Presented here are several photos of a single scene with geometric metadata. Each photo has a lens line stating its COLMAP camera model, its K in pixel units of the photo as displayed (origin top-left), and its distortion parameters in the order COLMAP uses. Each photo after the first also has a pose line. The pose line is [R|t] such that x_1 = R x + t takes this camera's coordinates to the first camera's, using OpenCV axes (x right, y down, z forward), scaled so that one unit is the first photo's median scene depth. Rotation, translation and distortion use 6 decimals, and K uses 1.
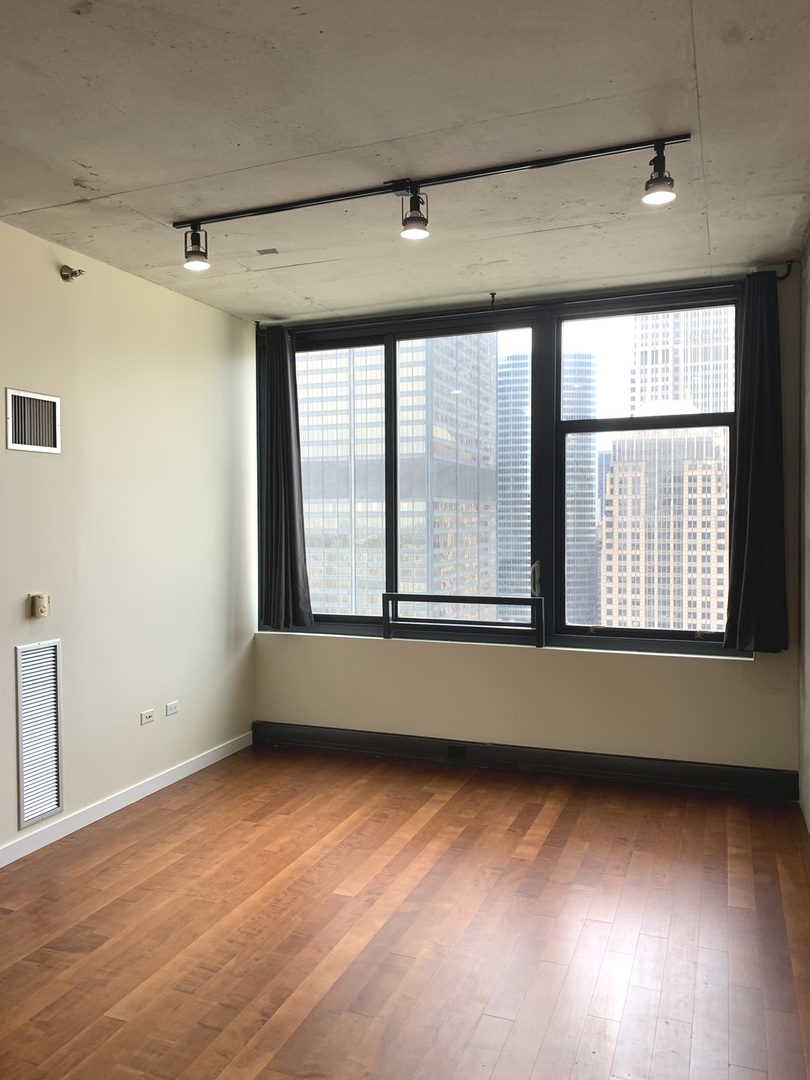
lens RADIAL K [[824.2, 0, 398.0], [0, 824.2, 525.9], [0, 0, 1]] dist [0.009103, -0.011750]
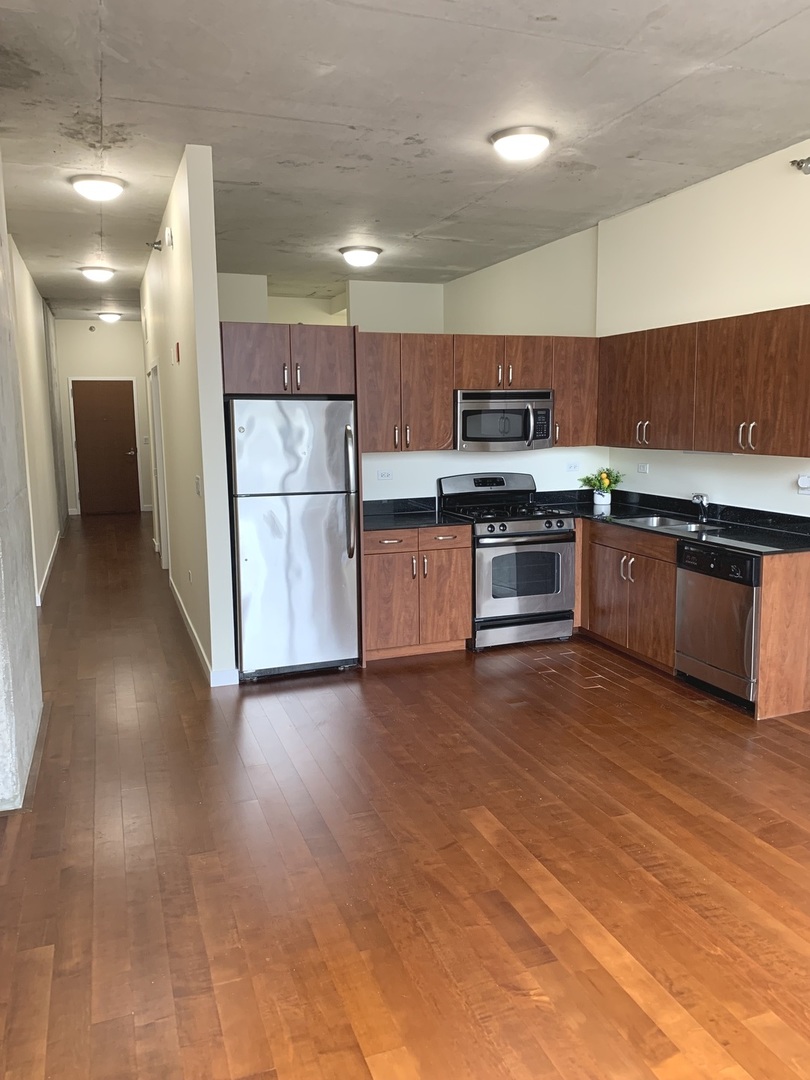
lens RADIAL K [[825.6, 0, 405.6], [0, 825.6, 525.8], [0, 0, 1]] dist [0.027509, -0.025843]
pose [[-0.743524, 0.109046, -0.659758, 0.393755], [0.013782, 0.988904, 0.147917, -0.007492], [0.668567, 0.100887, -0.736776, 0.986560]]
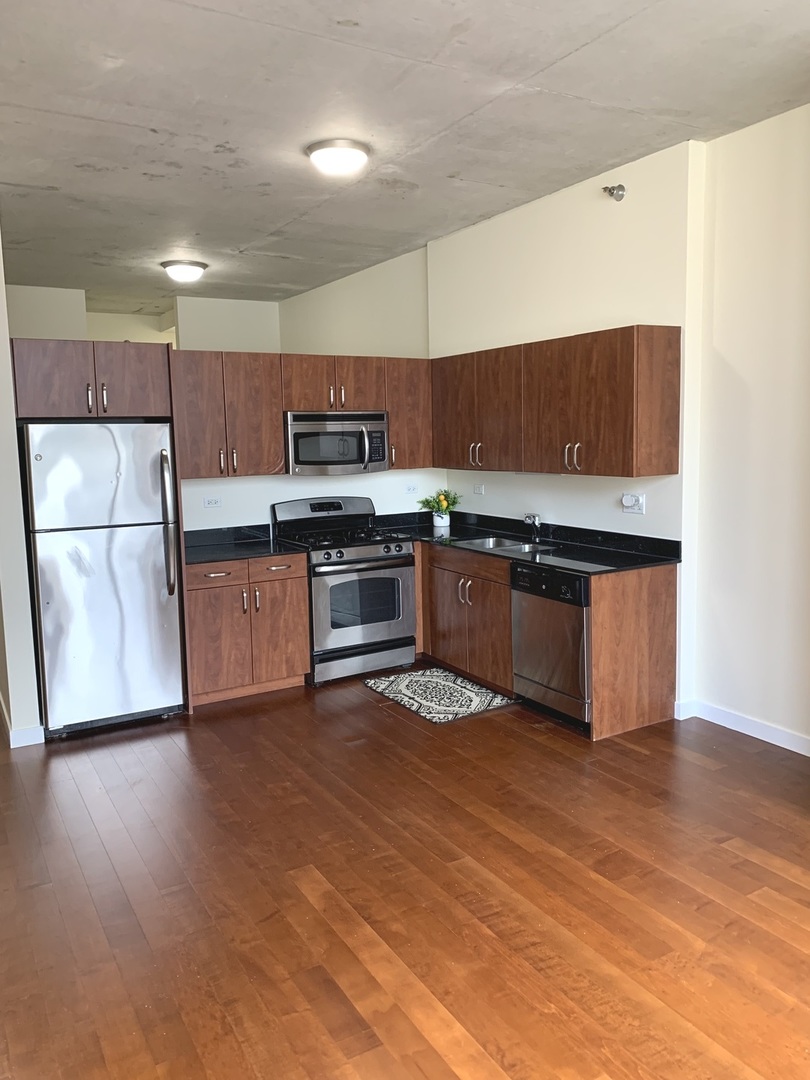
lens RADIAL K [[827.9, 0, 409.9], [0, 827.9, 524.2], [0, 0, 1]] dist [0.021804, -0.013470]
pose [[-0.612431, 0.112703, -0.782449, 0.332791], [0.021958, 0.991828, 0.125675, -0.010381], [0.790219, 0.059786, -0.609901, 0.975751]]
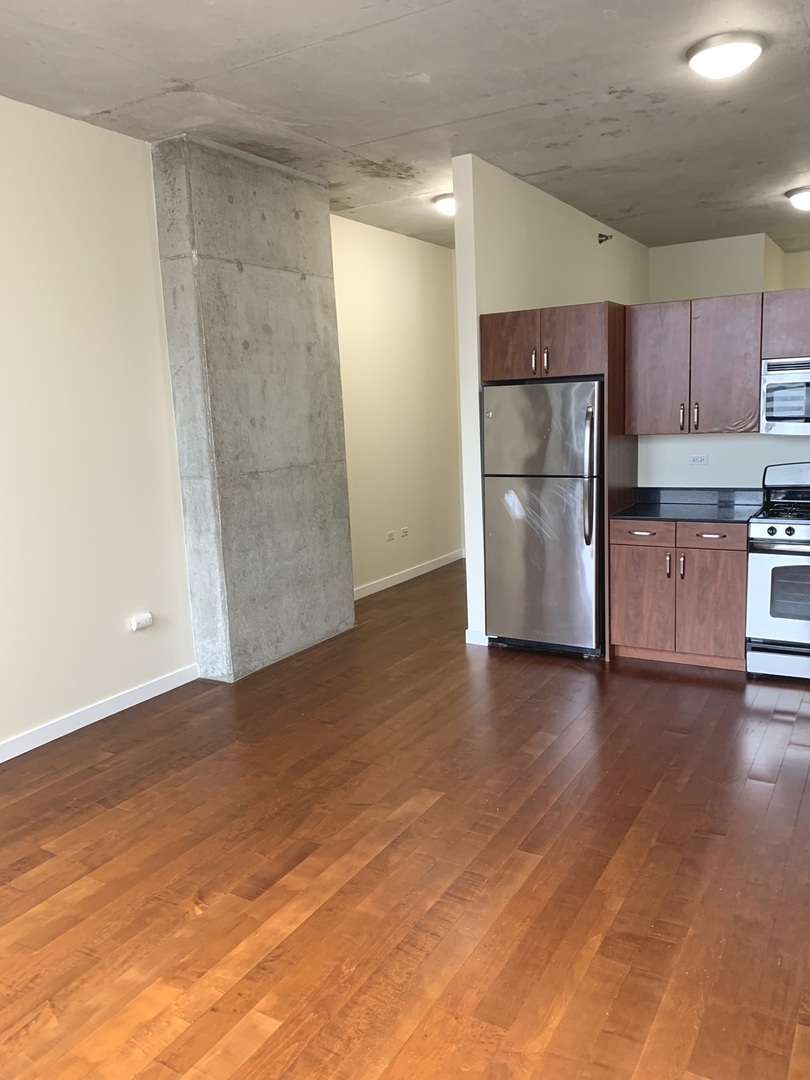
lens RADIAL K [[827.6, 0, 406.4], [0, 827.6, 537.7], [0, 0, 1]] dist [0.022759, -0.011988]
pose [[-0.987039, 0.026143, 0.158334, -0.220318], [0.052766, 0.984652, 0.166363, -0.003519], [-0.151555, 0.172562, -0.973270, 1.212431]]
